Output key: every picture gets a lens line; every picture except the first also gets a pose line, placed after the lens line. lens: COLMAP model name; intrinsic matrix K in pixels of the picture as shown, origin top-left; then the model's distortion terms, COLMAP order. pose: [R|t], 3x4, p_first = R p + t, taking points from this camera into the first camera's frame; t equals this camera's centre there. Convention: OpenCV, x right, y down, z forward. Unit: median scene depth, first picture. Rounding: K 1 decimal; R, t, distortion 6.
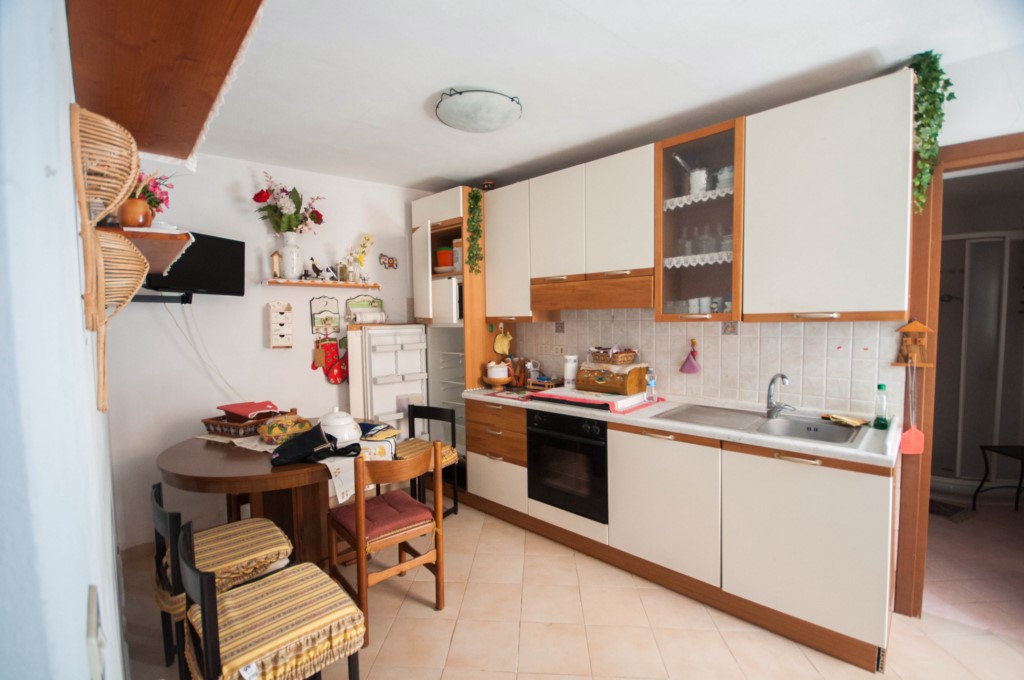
lens RADIAL K [[448.0, 0, 512.0], [0, 448.0, 340.0], [0, 0, 1]] dist [-0.000505, -0.000083]
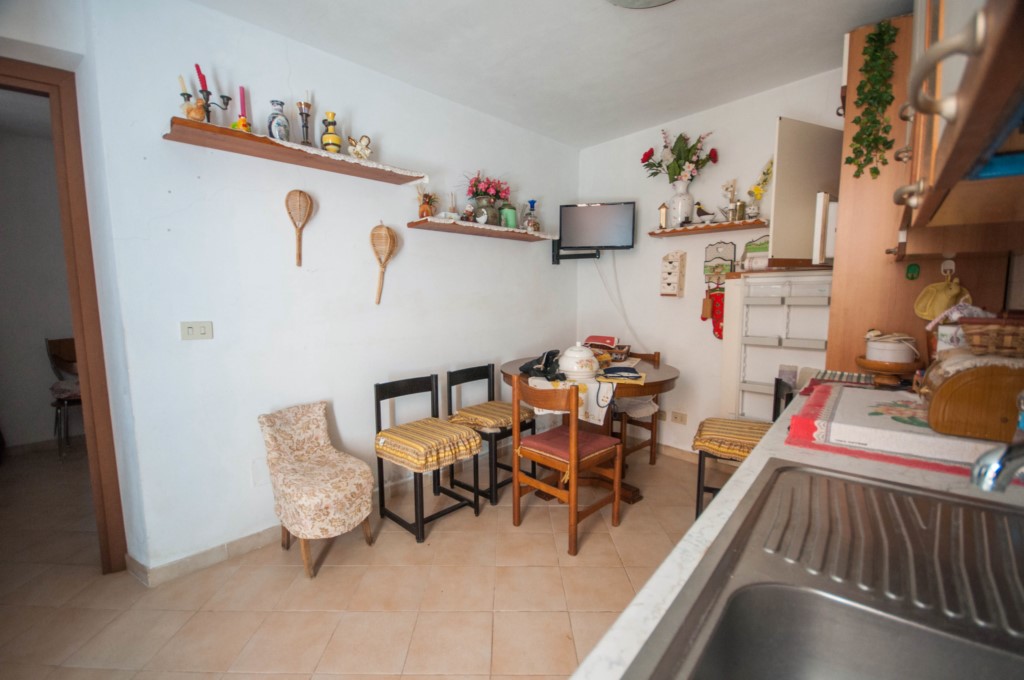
lens RADIAL K [[448.0, 0, 512.0], [0, 448.0, 340.0], [0, 0, 1]] dist [-0.000505, -0.000083]
pose [[0.049510, 0.121155, -0.991398, 0.524883], [-0.038649, 0.992104, 0.119311, 0.009544], [0.998026, 0.032410, 0.053802, 0.559100]]
